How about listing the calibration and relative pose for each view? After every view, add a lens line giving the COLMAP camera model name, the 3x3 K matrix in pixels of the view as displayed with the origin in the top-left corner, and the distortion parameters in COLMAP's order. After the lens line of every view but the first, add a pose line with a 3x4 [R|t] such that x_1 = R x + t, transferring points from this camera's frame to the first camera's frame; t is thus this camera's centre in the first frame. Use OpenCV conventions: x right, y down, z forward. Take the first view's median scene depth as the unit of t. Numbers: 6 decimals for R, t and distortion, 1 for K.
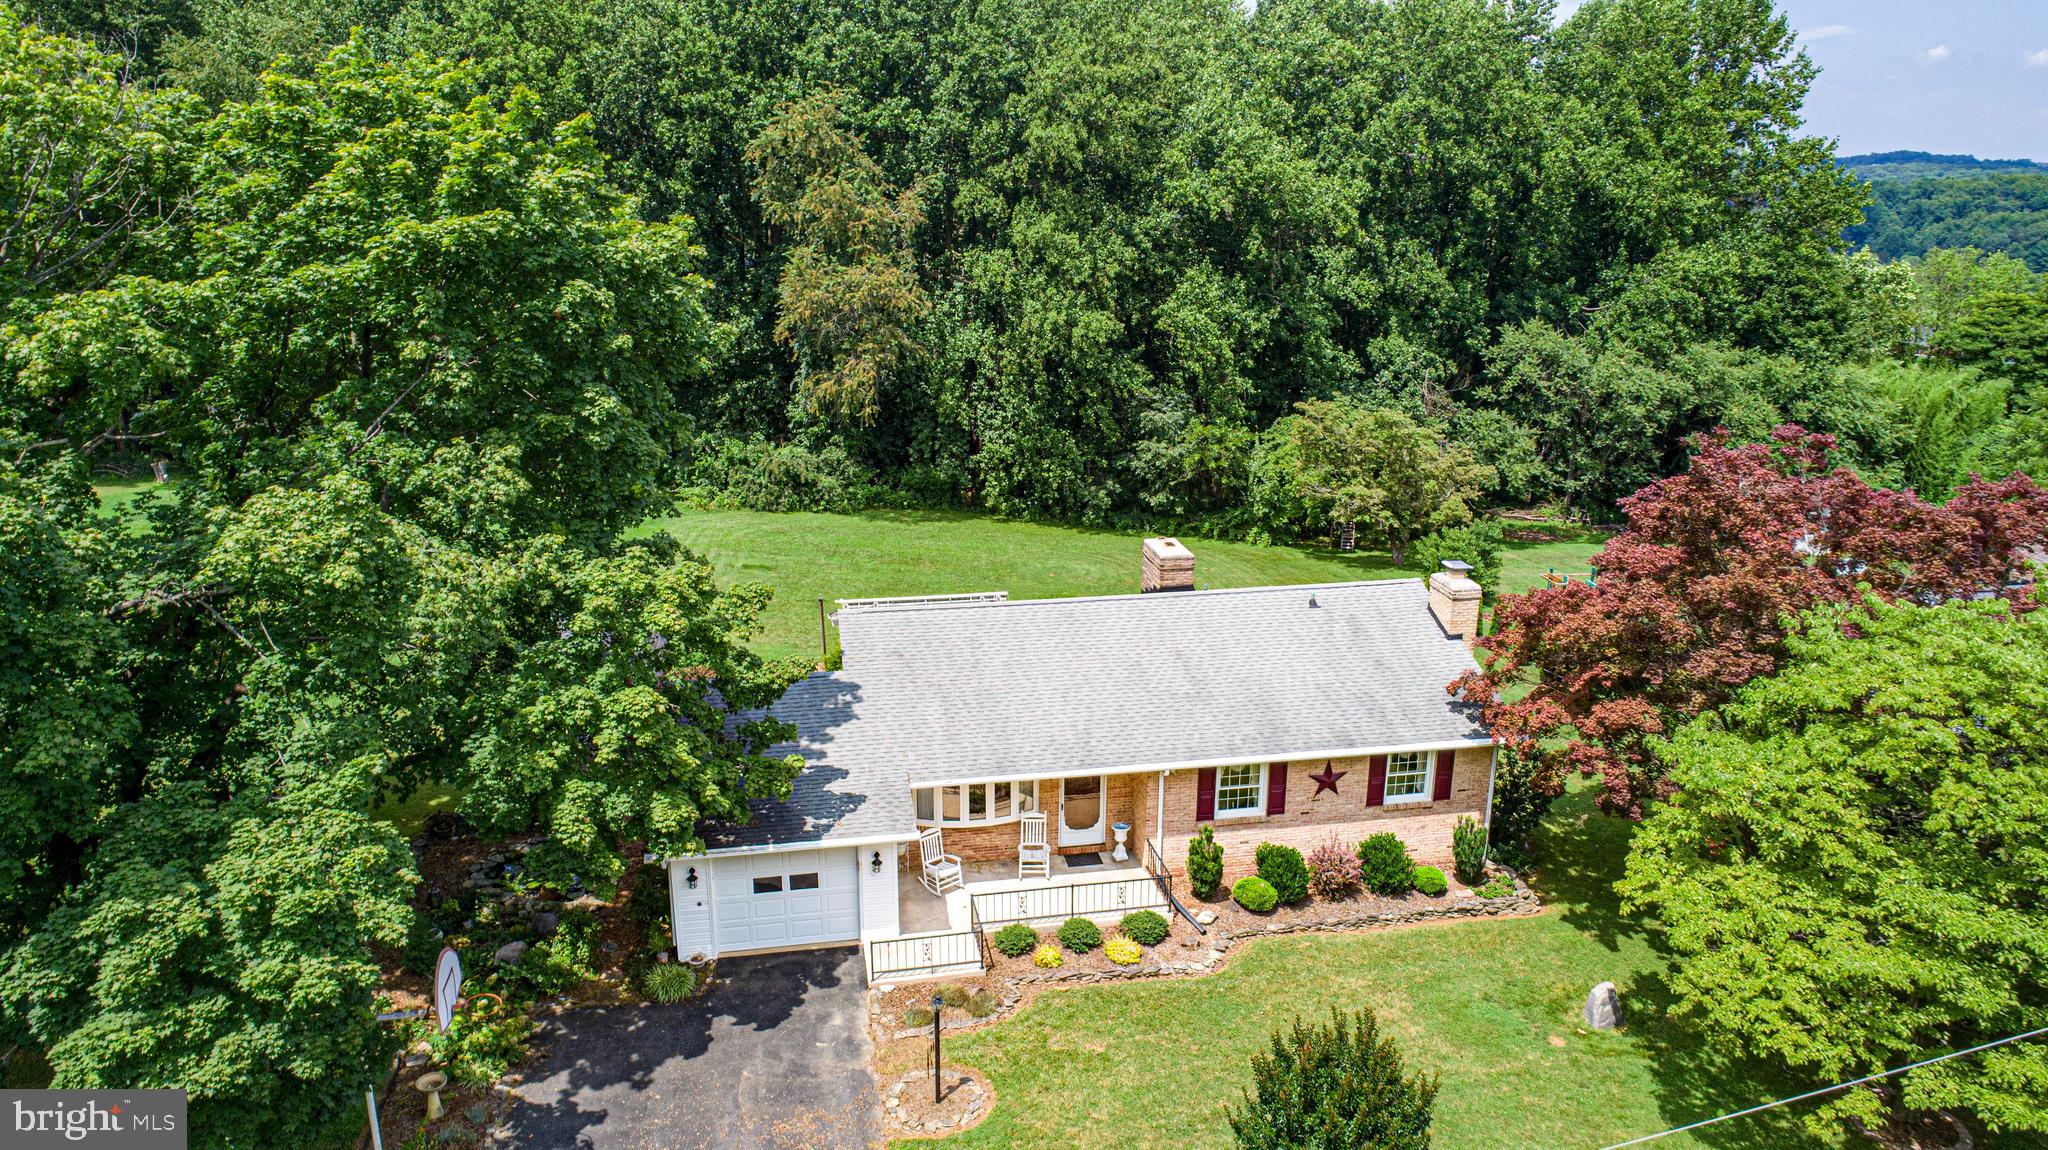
lens RADIAL K [[1375.0, 0, 1024.0], [0, 1375.0, 575.0], [0, 0, 1]] dist [-0.012348, -0.000897]
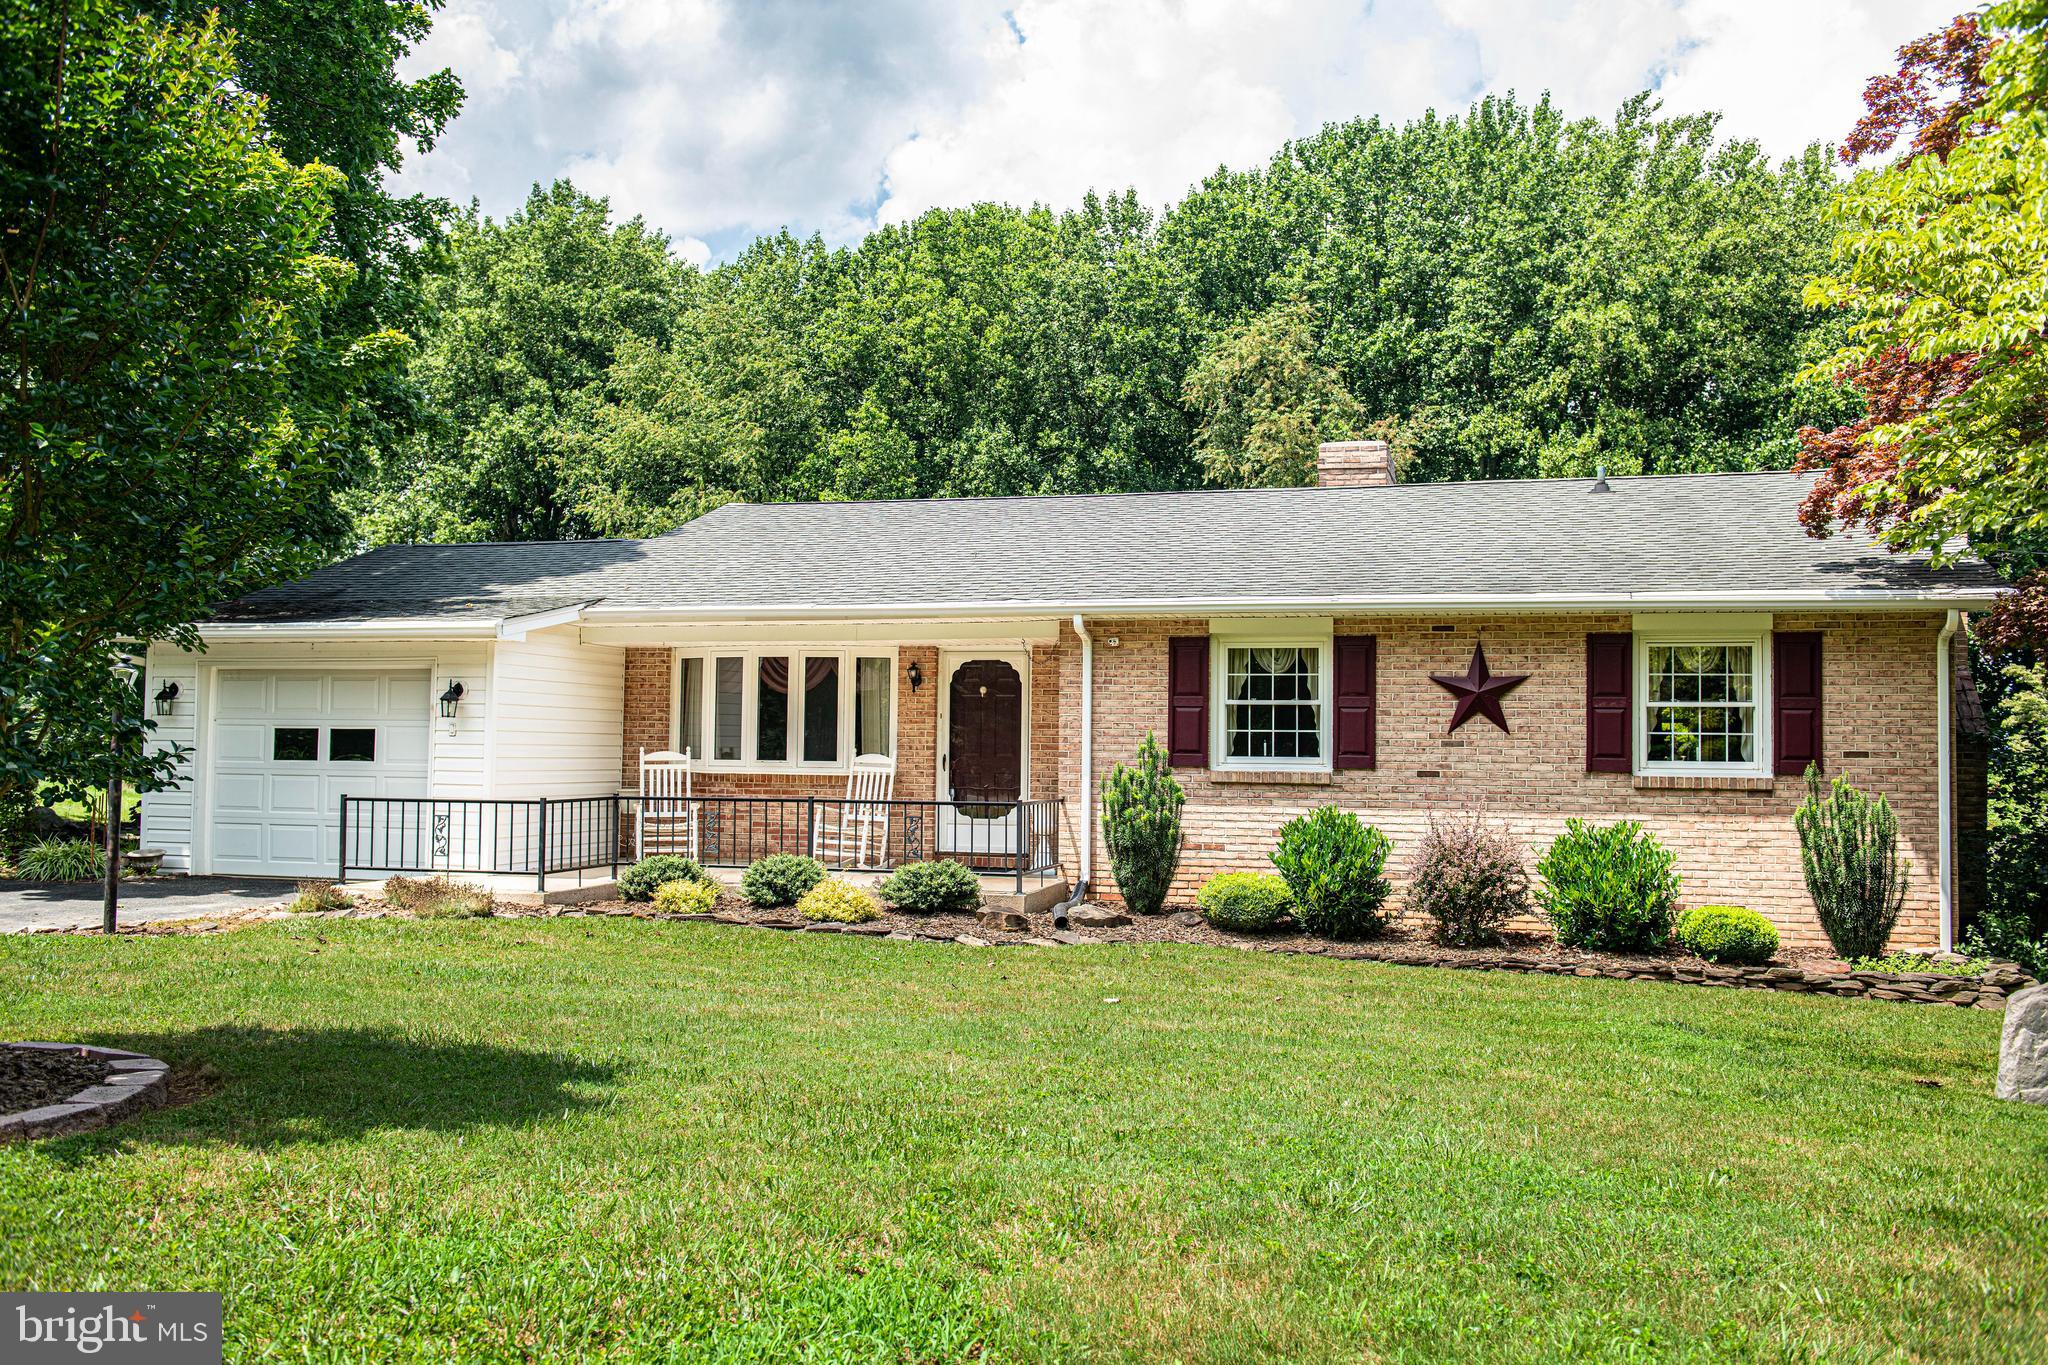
lens RADIAL K [[1706.6, 0, 1024.0], [0, 1706.6, 682.5], [0, 0, 1]] dist [-0.013091, -0.000457]
pose [[0.891679, -0.009884, -0.452561, 0.146068], [-0.138649, 0.945747, -0.293834, 0.140278], [0.430912, 0.324752, 0.841933, 0.213382]]
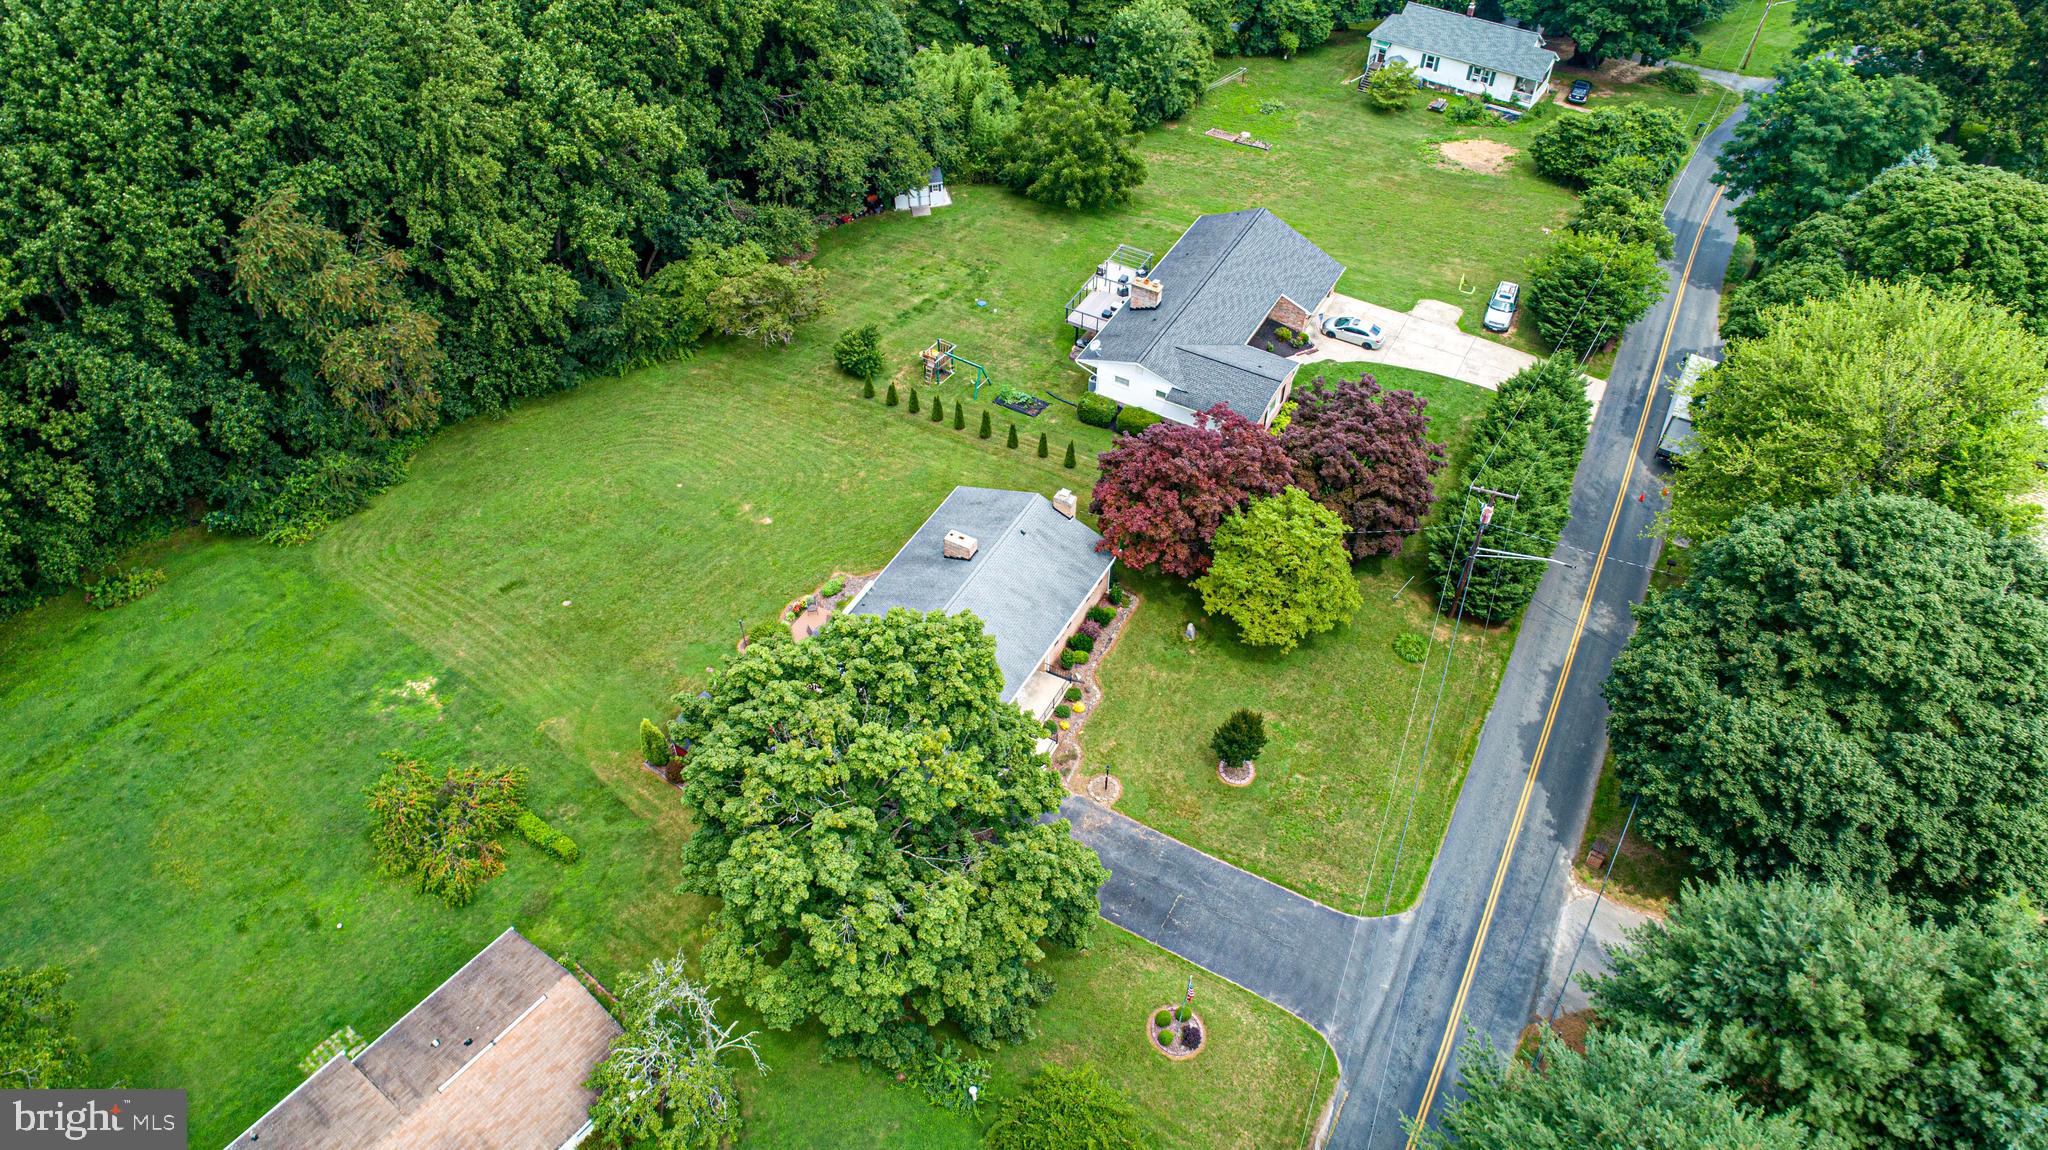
lens RADIAL K [[1355.7, 0, 1041.7], [0, 1355.7, 568.4], [0, 0, 1]] dist [-0.009536, -0.001616]
pose [[0.632808, -0.549608, 0.545421, -0.524911], [0.212493, 0.800620, 0.560228, -0.600585], [-0.744581, -0.238619, 0.623427, -0.240659]]
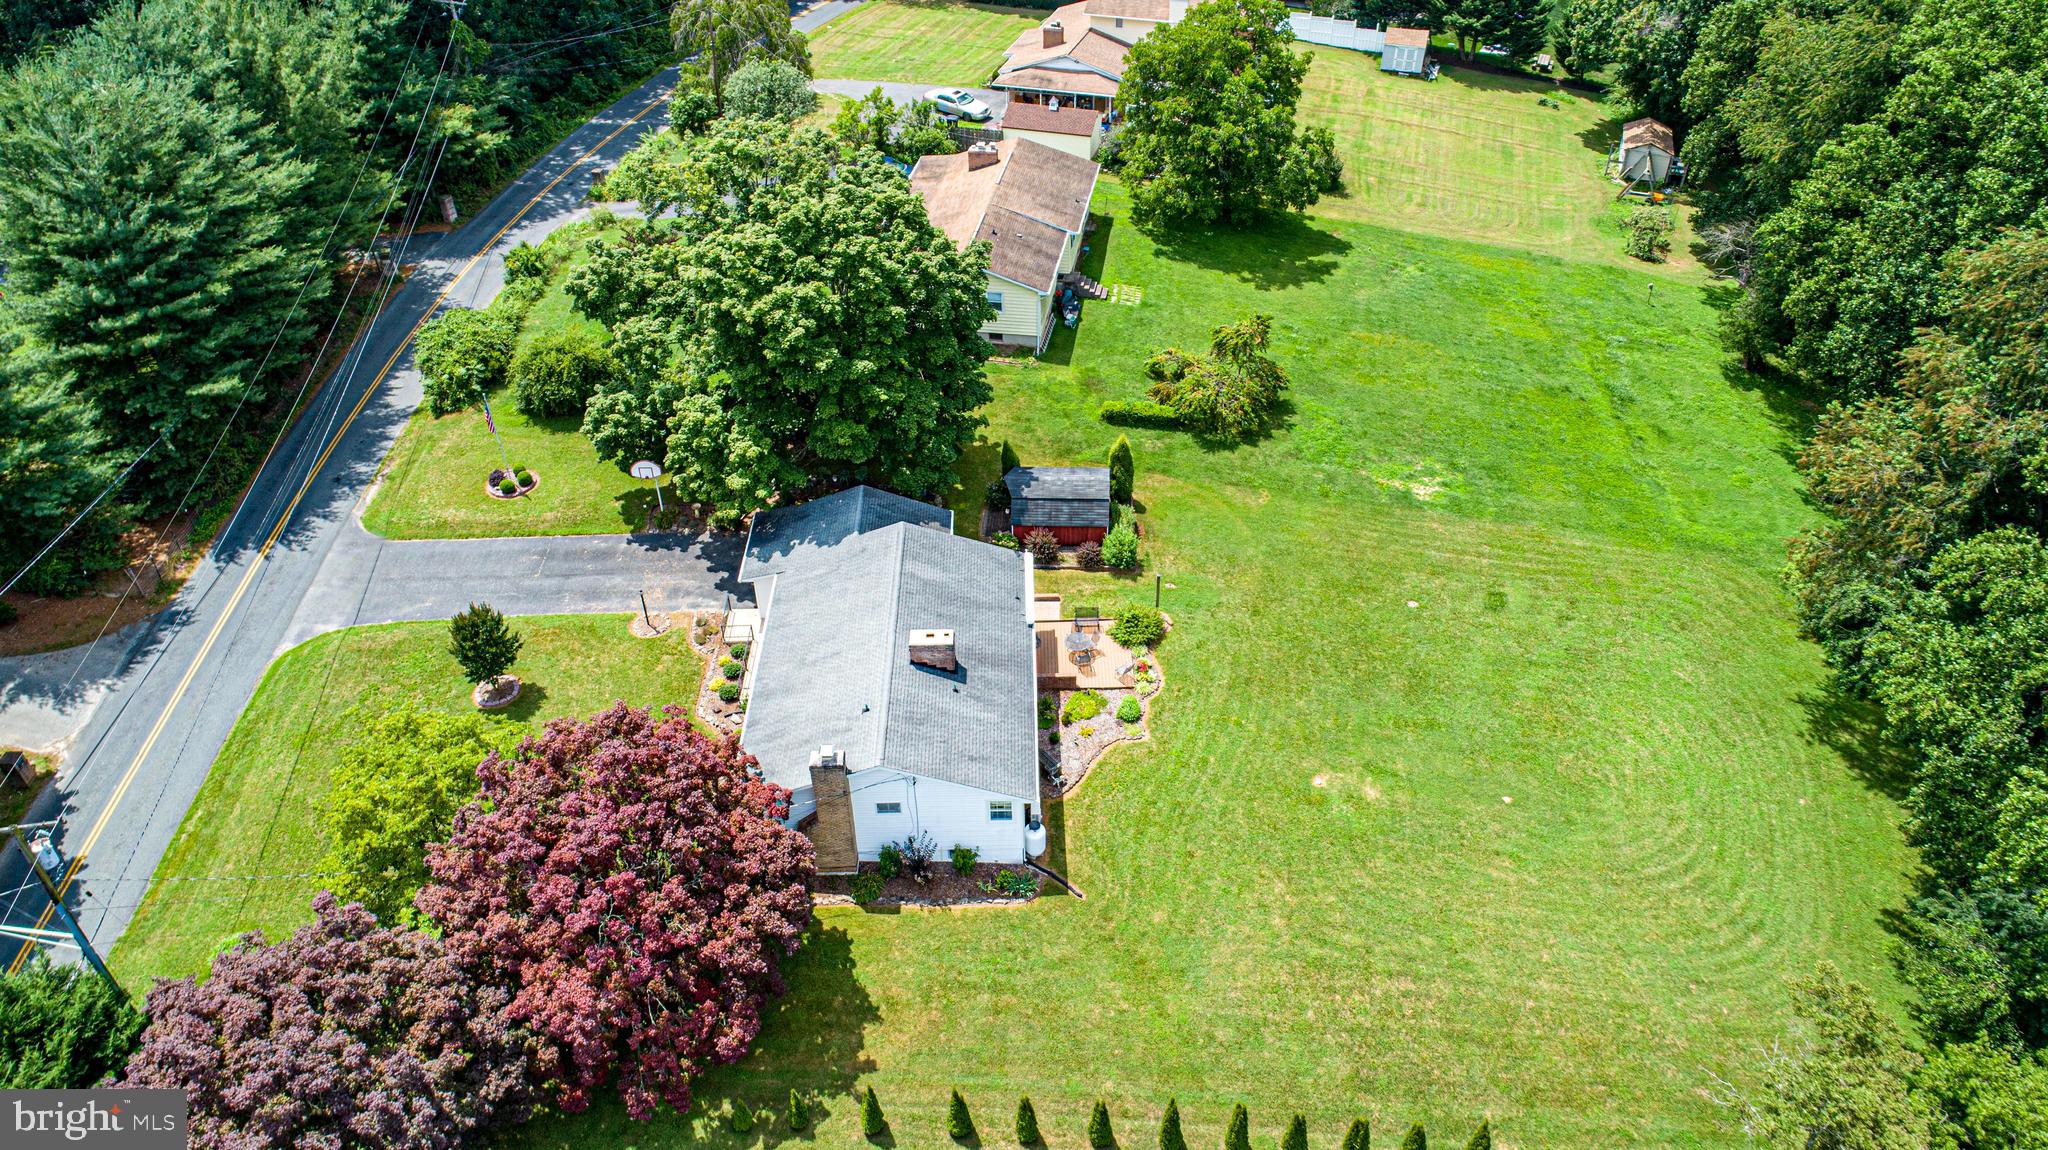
lens RADIAL K [[1375.0, 0, 1024.0], [0, 1375.0, 575.0], [0, 0, 1]] dist [-0.012348, -0.000897]
pose [[-0.171358, 0.612077, -0.772009, 0.618739], [-0.275487, 0.722573, 0.634031, -0.535021], [0.945909, 0.321325, 0.044801, 0.516395]]
